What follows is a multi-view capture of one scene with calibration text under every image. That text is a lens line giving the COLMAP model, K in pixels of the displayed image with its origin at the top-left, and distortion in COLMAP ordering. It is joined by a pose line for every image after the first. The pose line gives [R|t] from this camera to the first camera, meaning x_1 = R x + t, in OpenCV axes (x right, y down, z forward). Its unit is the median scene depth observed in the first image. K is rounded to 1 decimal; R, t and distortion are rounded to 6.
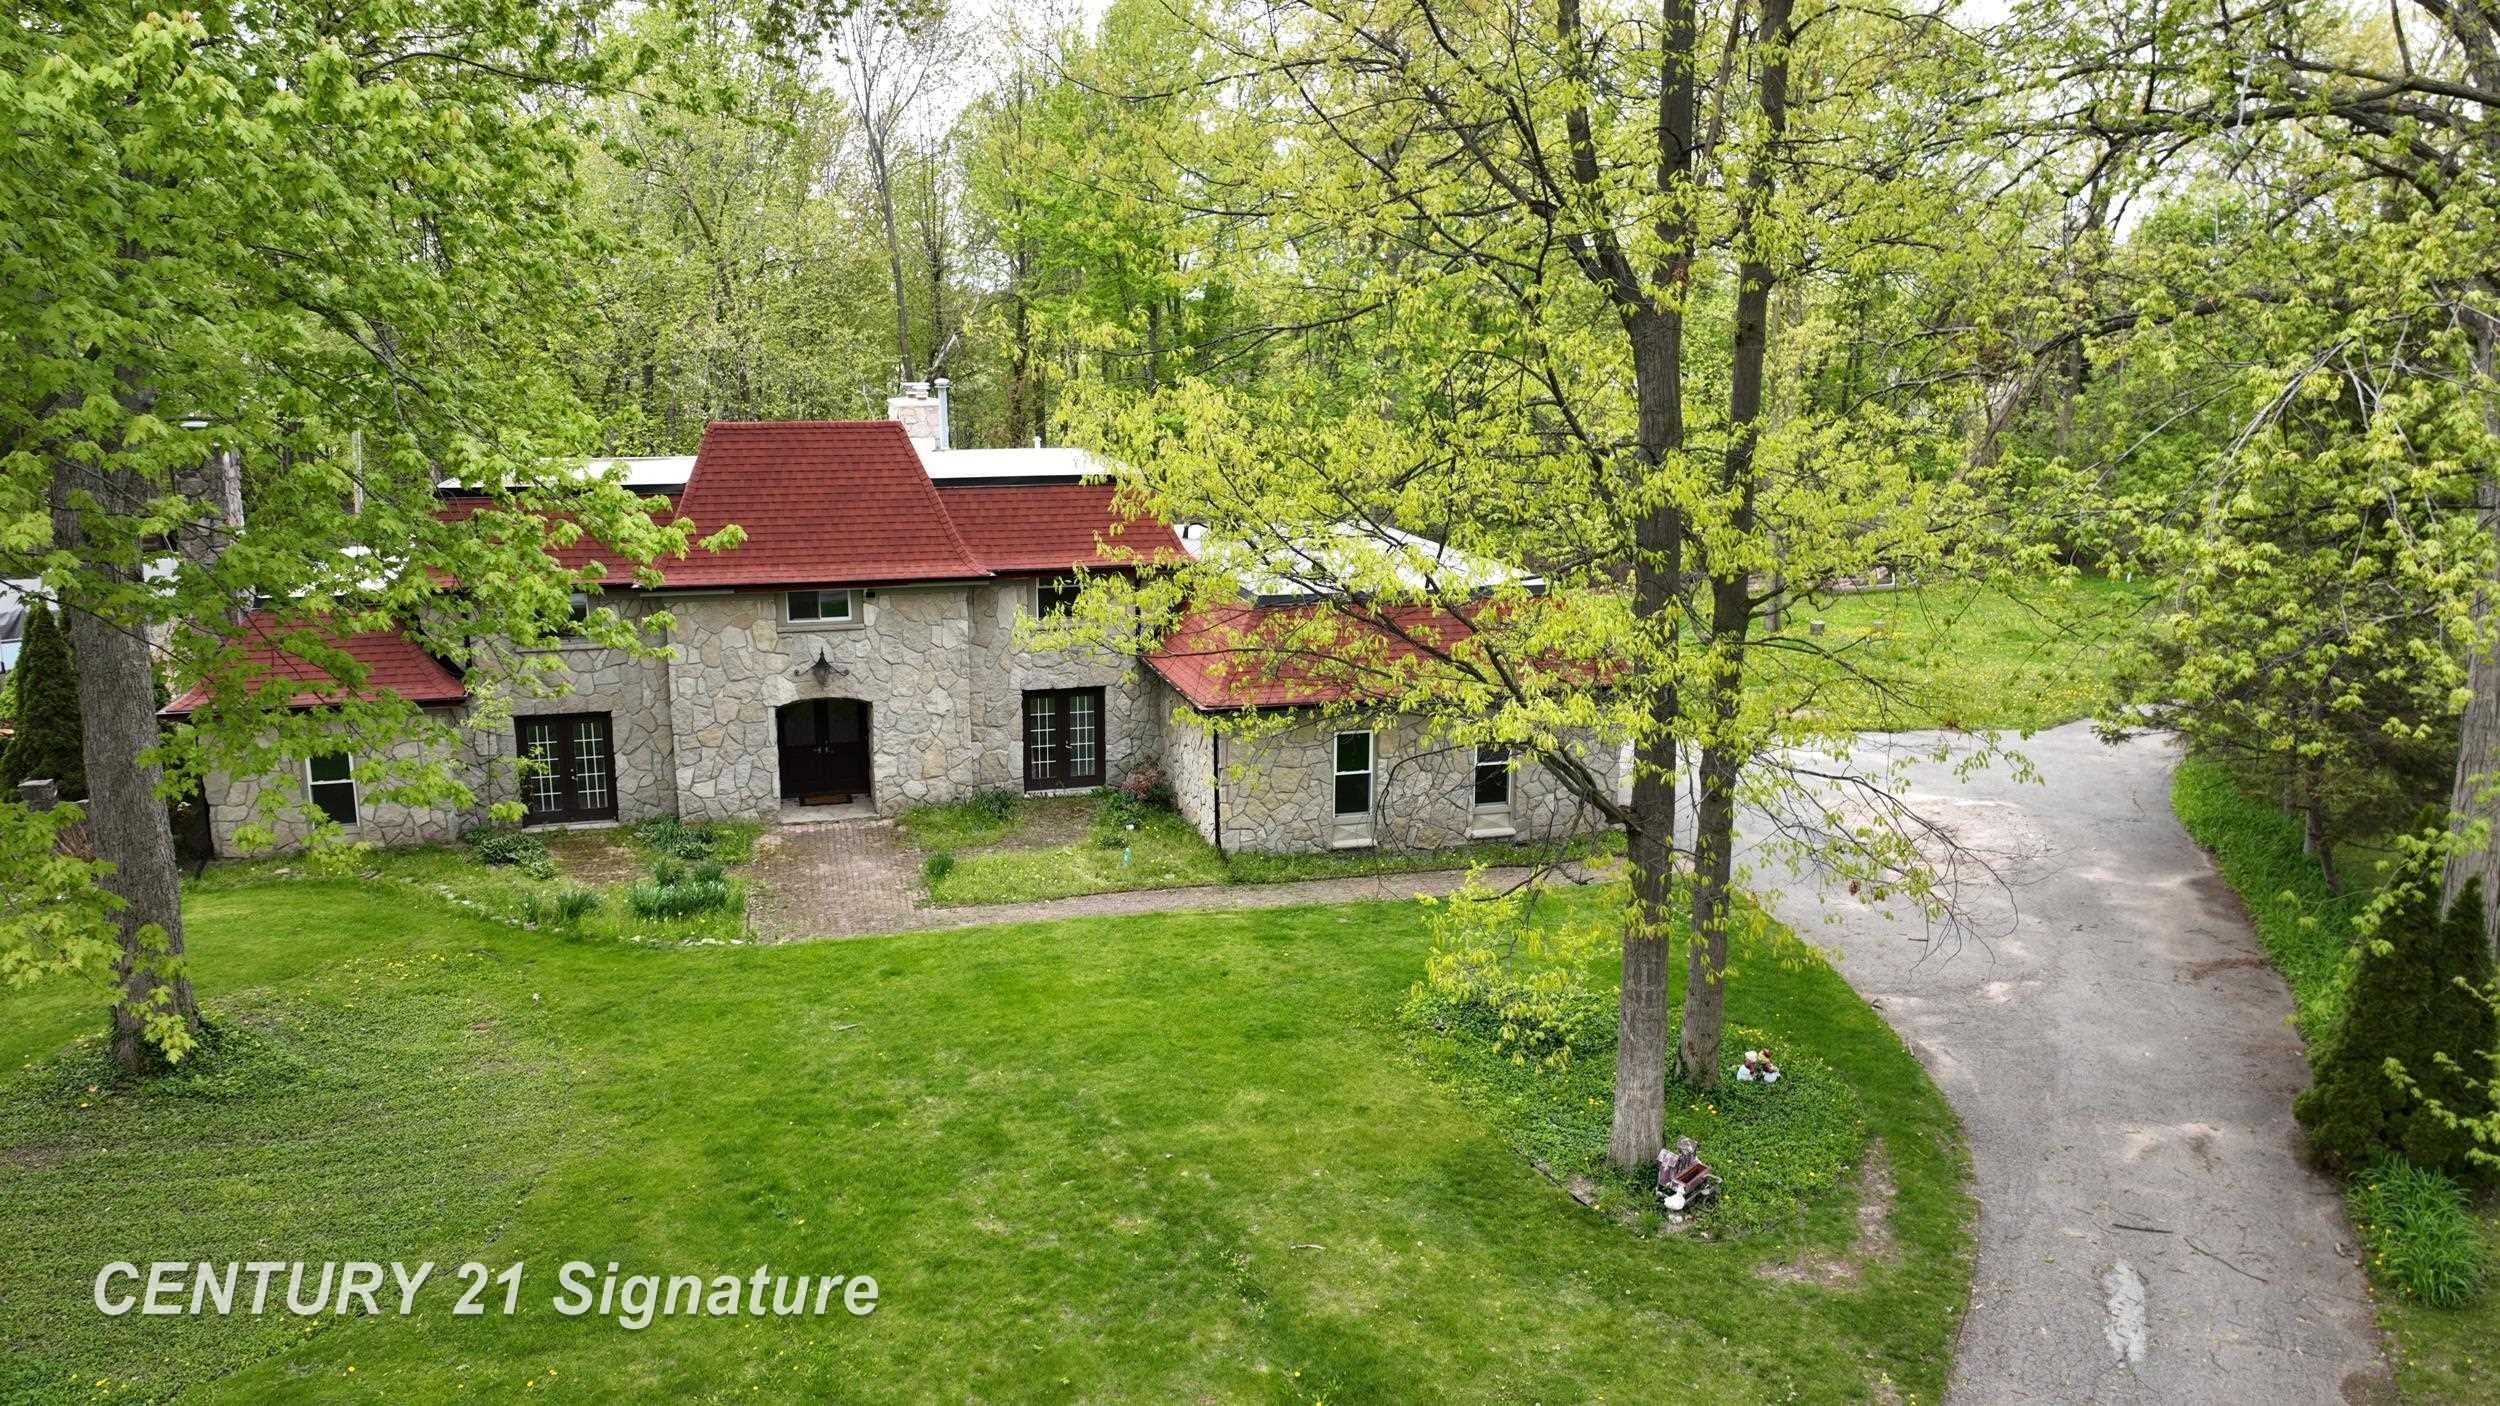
lens RADIAL K [[1780.2, 0, 1257.2], [0, 1780.2, 710.6], [0, 0, 1]] dist [0.008815, -0.007328]
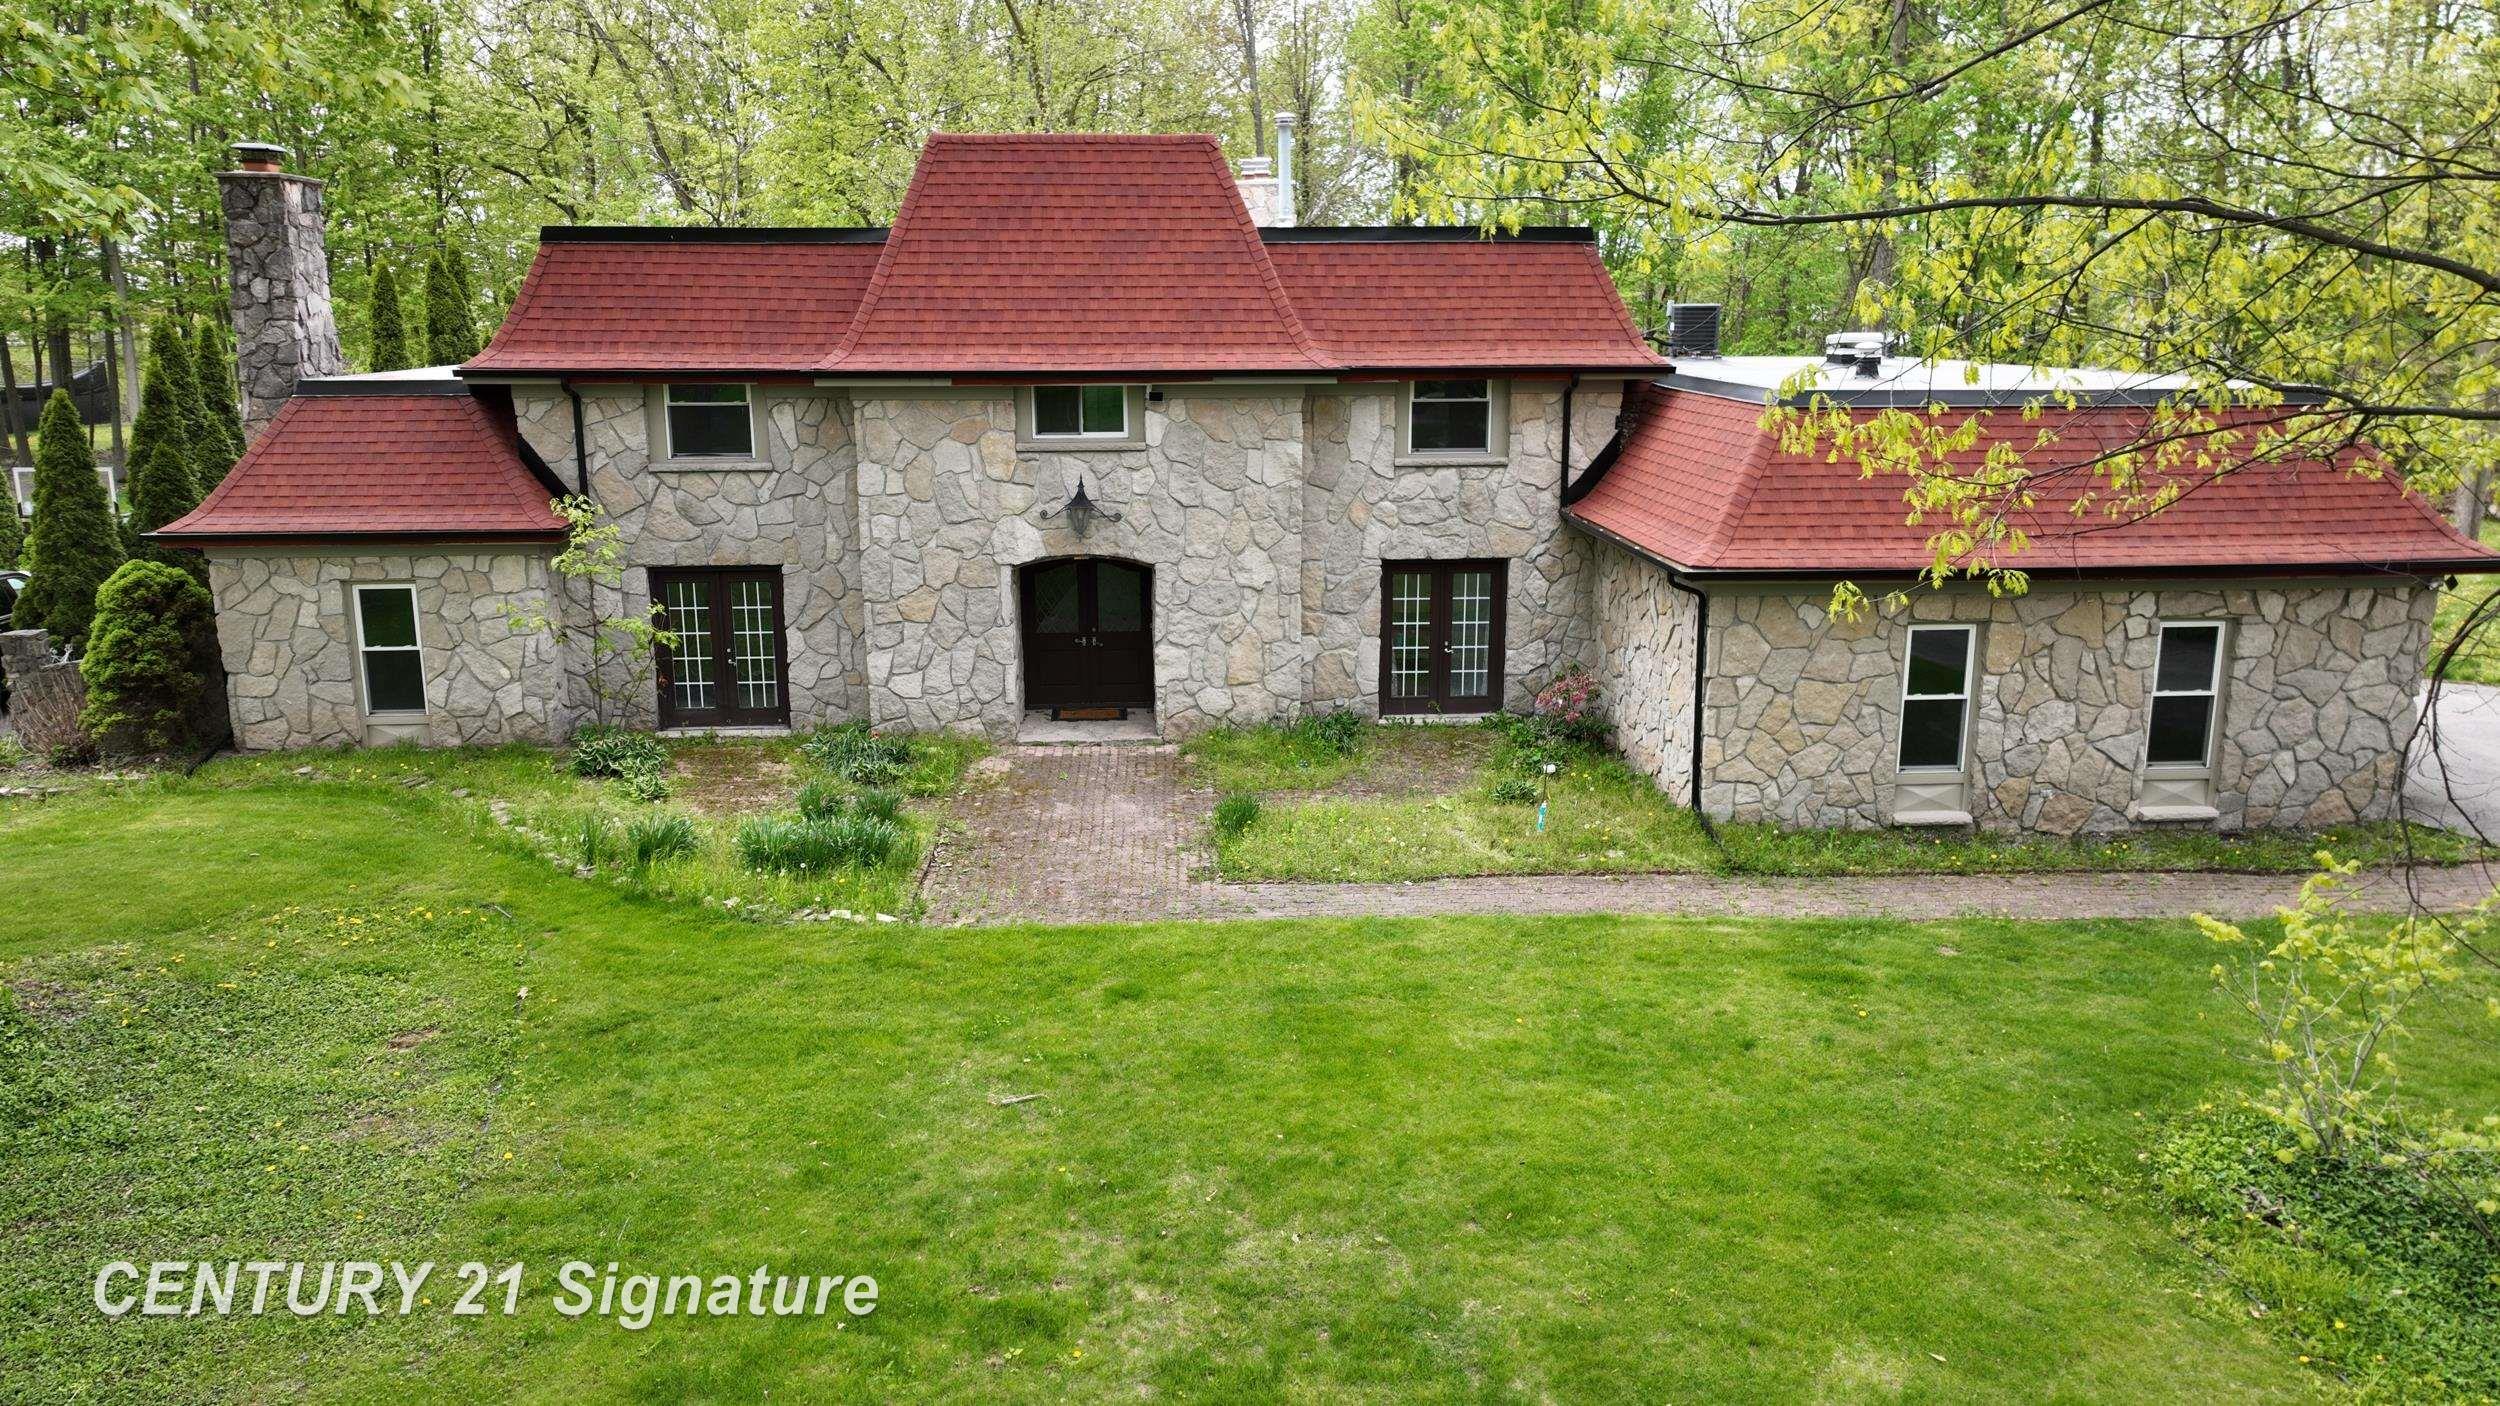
lens RADIAL K [[1780.2, 0, 1256.1], [0, 1780.2, 697.4], [0, 0, 1]] dist [0.008815, -0.007328]
pose [[0.978325, 0.040714, -0.203031, -0.045922], [-0.040522, 0.999166, 0.005104, 0.041143], [0.203070, 0.003234, 0.979159, 0.379692]]
